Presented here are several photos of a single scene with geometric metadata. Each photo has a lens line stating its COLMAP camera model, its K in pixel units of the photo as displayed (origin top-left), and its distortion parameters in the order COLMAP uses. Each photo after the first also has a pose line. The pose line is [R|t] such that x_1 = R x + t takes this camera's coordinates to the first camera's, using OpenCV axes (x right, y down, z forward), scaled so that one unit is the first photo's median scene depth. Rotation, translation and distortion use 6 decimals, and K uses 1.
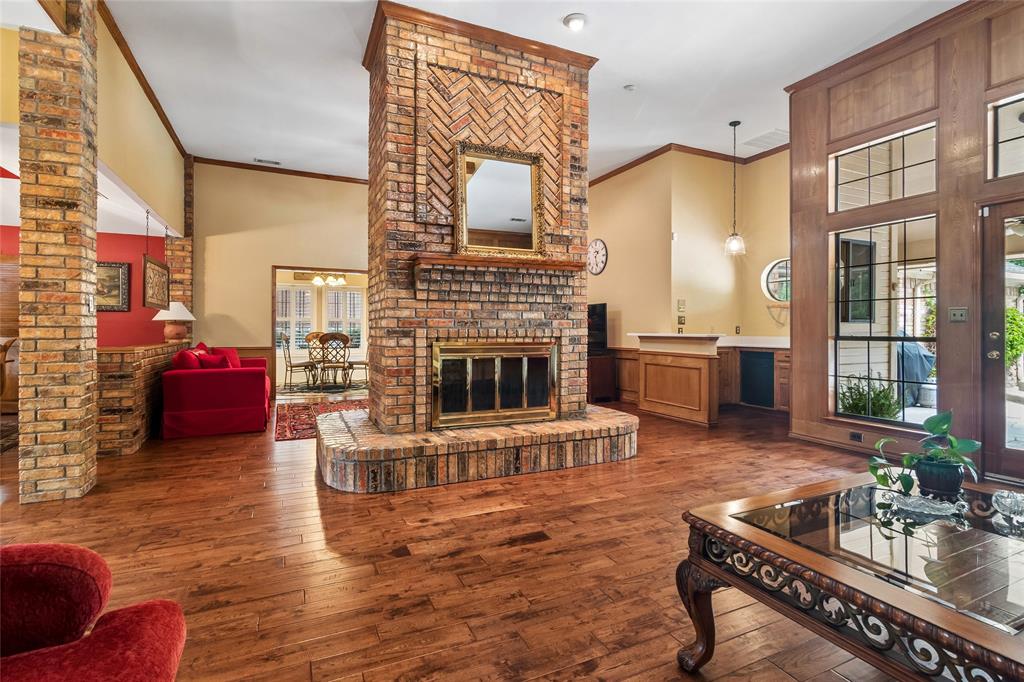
lens RADIAL K [[496.8, 0, 517.5], [0, 496.8, 325.5], [0, 0, 1]] dist [-0.001898, -0.000516]
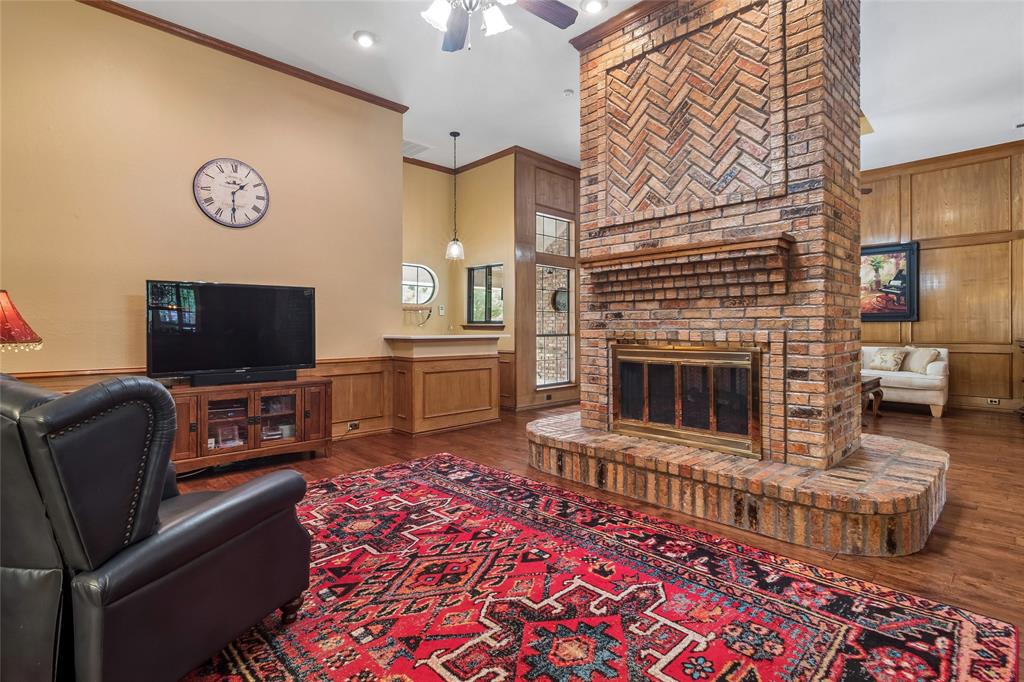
lens RADIAL K [[486.2, 0, 509.9], [0, 486.2, 324.7], [0, 0, 1]] dist [-0.002788, -0.000970]
pose [[-0.313276, 0.003535, 0.949656, -0.740525], [-0.007584, 0.999952, -0.006224, 0.003036], [-0.949632, -0.009152, -0.313234, 1.552387]]
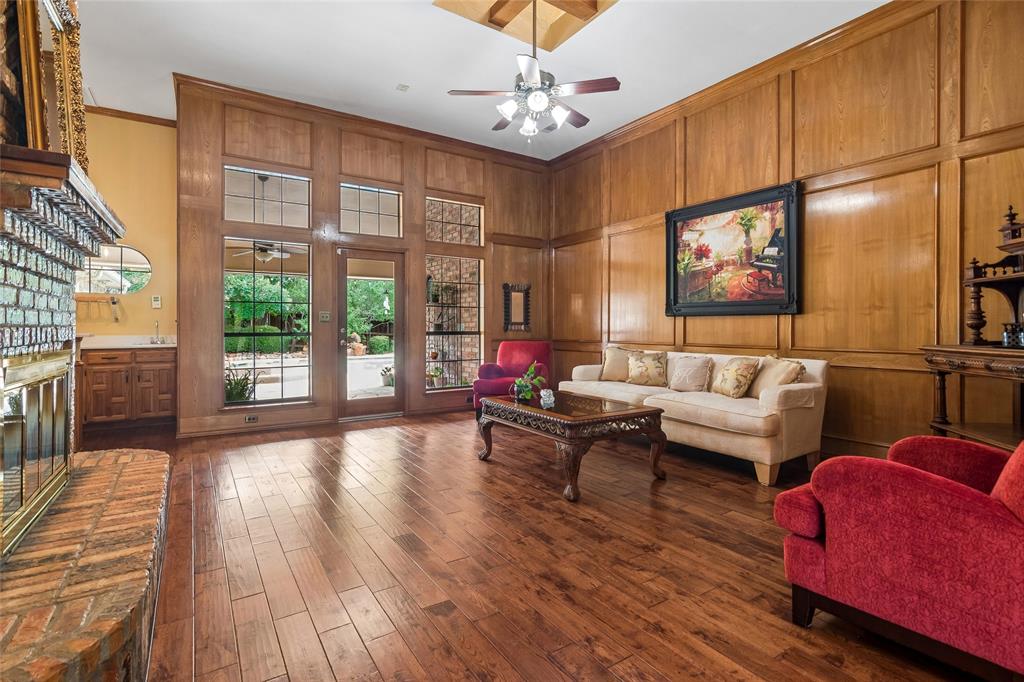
lens RADIAL K [[496.8, 0, 517.5], [0, 496.8, 325.5], [0, 0, 1]] dist [-0.001898, -0.000516]
pose [[-0.139553, -0.004690, 0.990204, -0.547879], [-0.008136, 0.999960, 0.003589, -0.003689], [-0.990181, -0.007555, -0.139586, 0.521119]]
